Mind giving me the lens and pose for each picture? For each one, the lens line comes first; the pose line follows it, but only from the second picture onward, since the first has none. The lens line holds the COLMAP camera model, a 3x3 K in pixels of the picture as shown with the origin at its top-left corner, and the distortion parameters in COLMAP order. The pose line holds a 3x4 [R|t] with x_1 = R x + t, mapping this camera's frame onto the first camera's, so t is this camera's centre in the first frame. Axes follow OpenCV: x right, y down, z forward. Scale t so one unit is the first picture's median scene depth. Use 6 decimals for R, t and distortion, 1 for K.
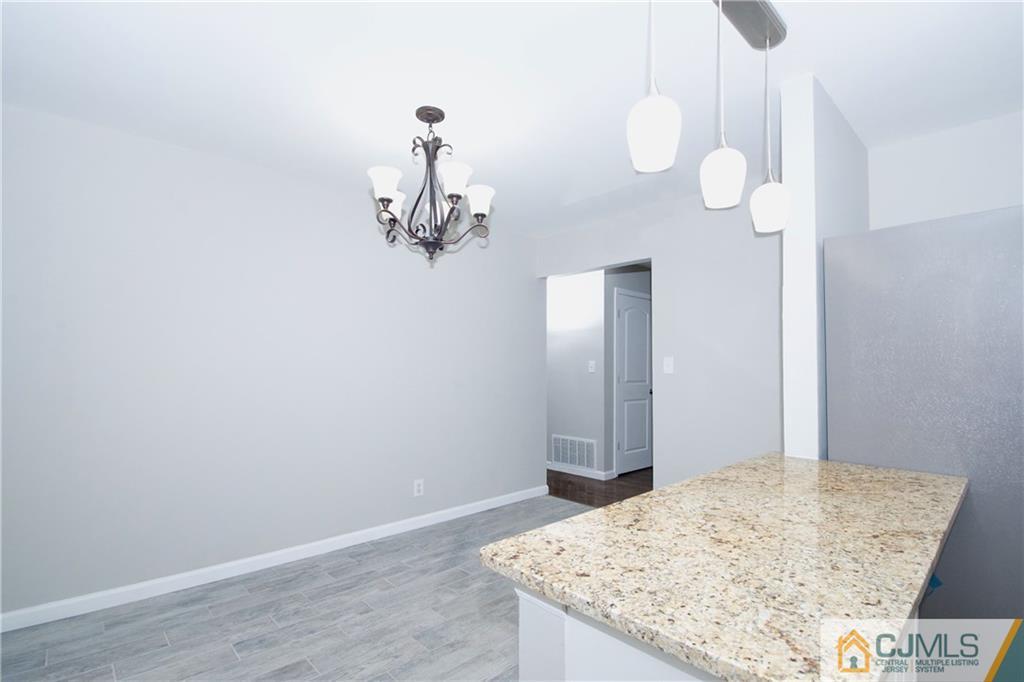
lens RADIAL K [[495.8, 0, 512.0], [0, 495.8, 341.0], [0, 0, 1]] dist [-0.000969, -0.007849]
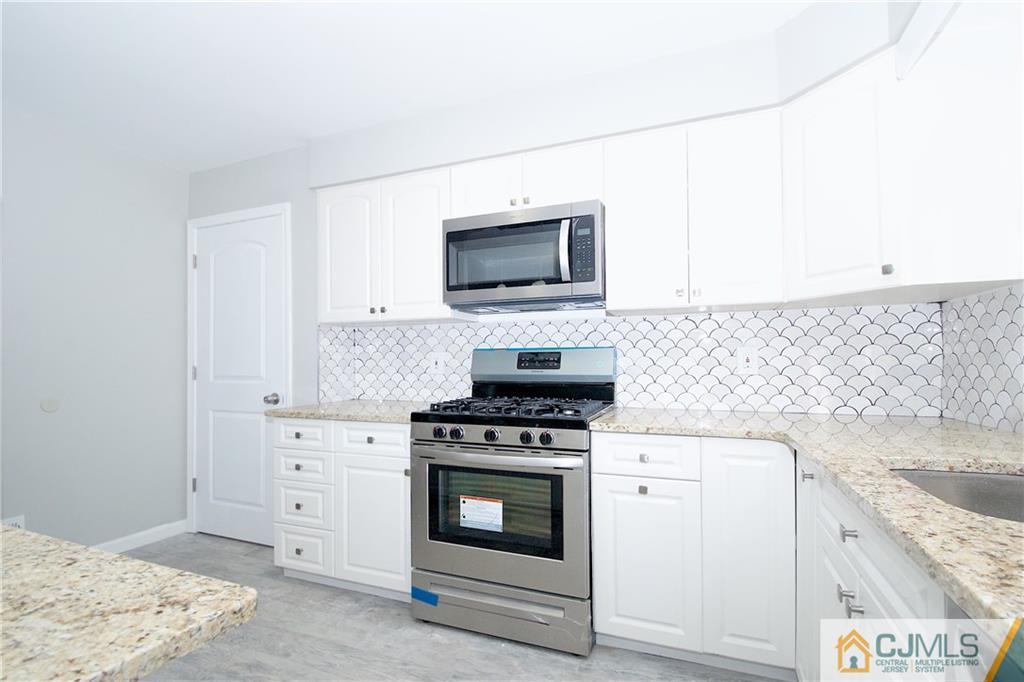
lens RADIAL K [[470.7, 0, 512.4], [0, 470.7, 346.2], [0, 0, 1]] dist [-0.000148, -0.000654]
pose [[-0.398910, 0.032794, 0.916404, -0.137621], [-0.037559, 0.997937, -0.052061, 0.063742], [-0.916221, -0.055187, -0.396855, 0.245456]]
